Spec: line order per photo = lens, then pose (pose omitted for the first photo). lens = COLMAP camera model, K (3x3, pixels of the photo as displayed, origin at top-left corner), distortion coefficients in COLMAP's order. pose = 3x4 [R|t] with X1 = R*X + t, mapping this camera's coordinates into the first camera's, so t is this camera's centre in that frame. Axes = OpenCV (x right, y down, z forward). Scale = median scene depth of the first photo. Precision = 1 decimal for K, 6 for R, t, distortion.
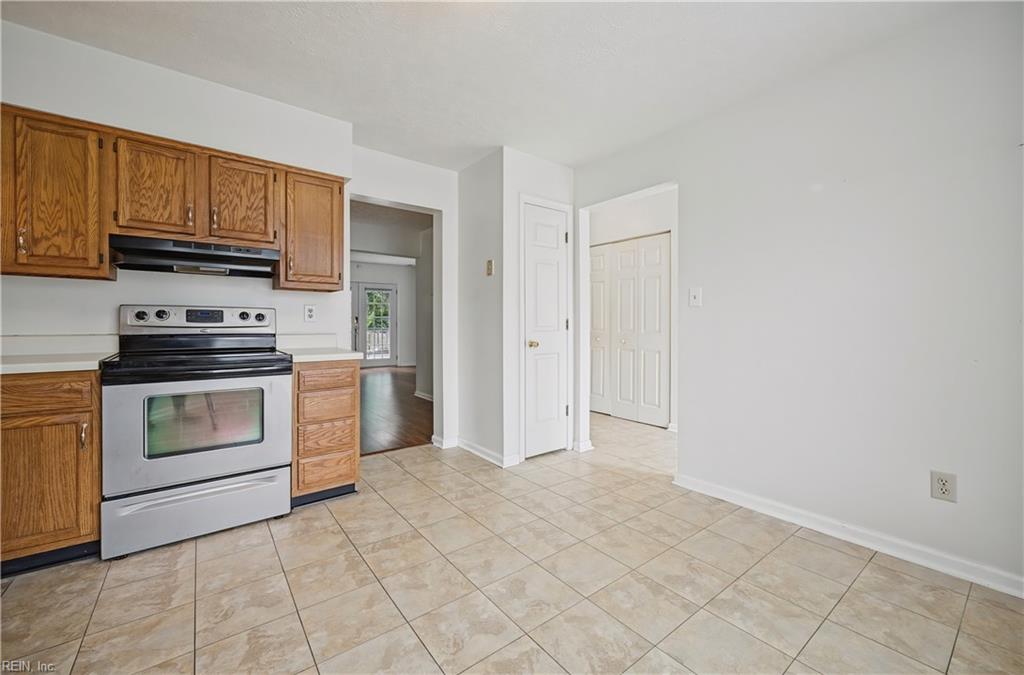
lens RADIAL K [[406.2, 0, 511.8], [0, 406.2, 329.2], [0, 0, 1]] dist [-0.000804, -0.000354]
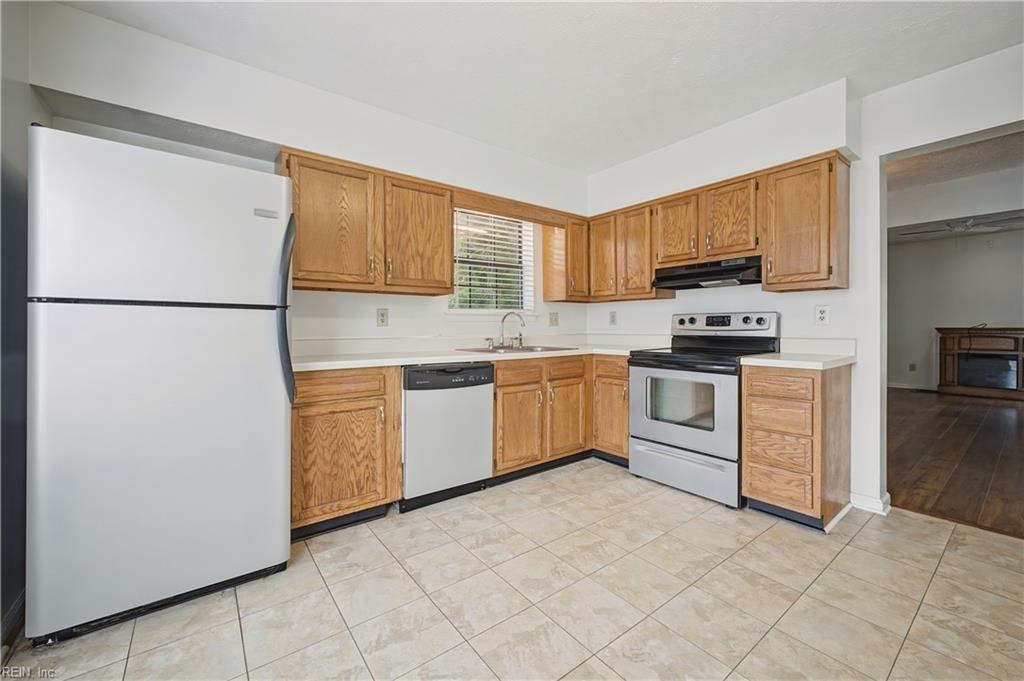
lens RADIAL K [[406.2, 0, 511.6], [0, 406.2, 332.0], [0, 0, 1]] dist [-0.000804, -0.000354]
pose [[0.001214, 0.008452, -0.999964, 0.512024], [-0.010034, 0.999914, 0.008439, -0.004050], [0.999949, 0.010023, 0.001299, 0.426271]]
